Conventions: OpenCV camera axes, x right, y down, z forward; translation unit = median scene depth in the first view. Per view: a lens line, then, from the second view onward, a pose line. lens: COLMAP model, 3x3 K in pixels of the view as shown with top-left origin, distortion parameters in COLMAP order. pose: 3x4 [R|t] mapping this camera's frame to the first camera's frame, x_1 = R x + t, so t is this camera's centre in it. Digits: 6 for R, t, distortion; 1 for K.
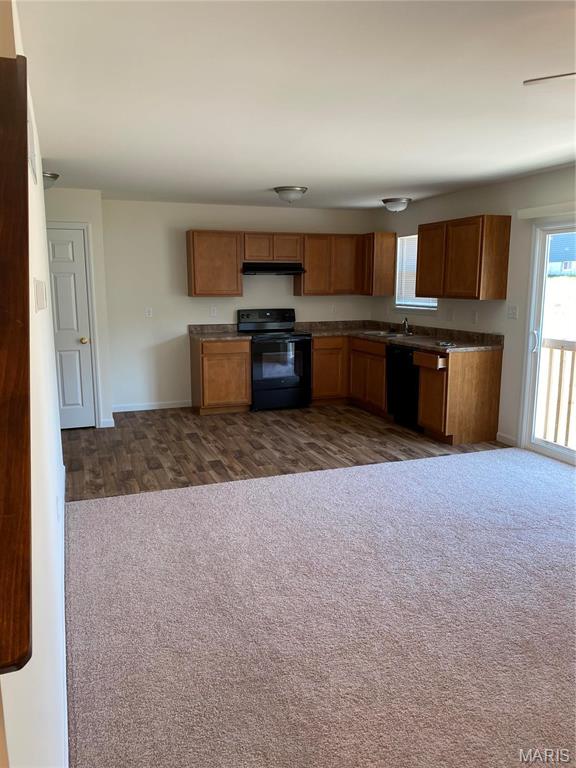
lens RADIAL K [[588.0, 0, 288.0], [0, 588.0, 384.0], [0, 0, 1]] dist [0.039146, -0.071559]
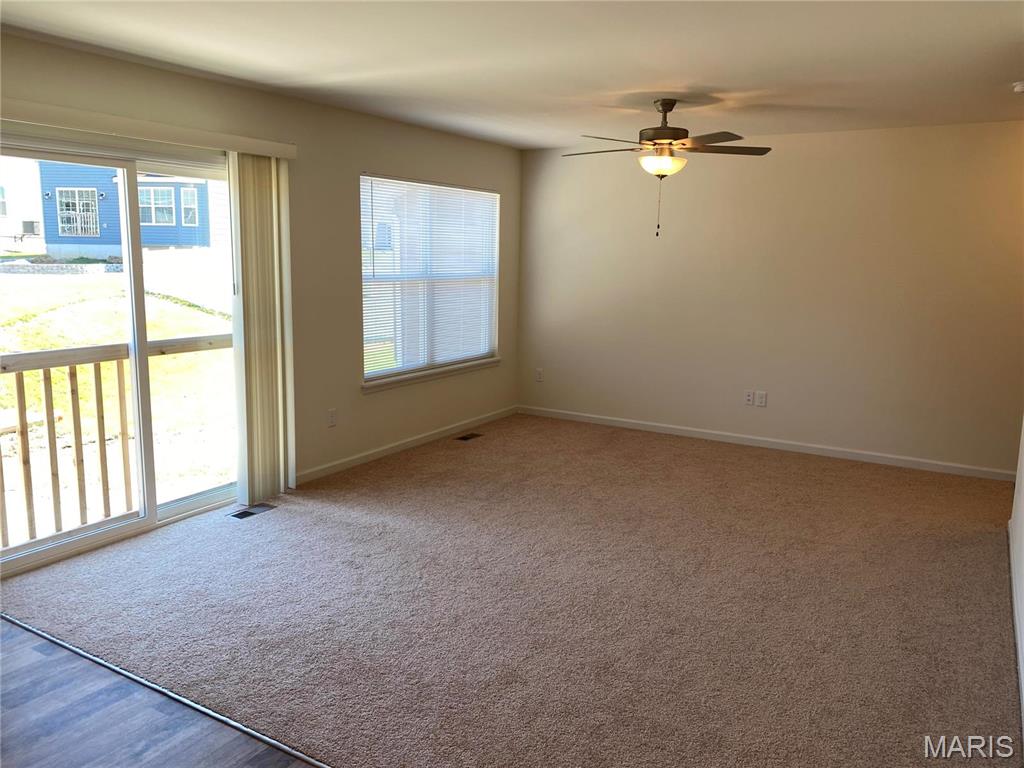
lens RADIAL K [[784.0, 0, 516.5], [0, 784.0, 375.6], [0, 0, 1]] dist [0.039146, -0.071559]
pose [[-0.633742, -0.125354, 0.763320, -0.358384], [0.123142, 0.957850, 0.259538, -0.175067], [-0.763680, 0.258477, -0.591593, 1.022846]]
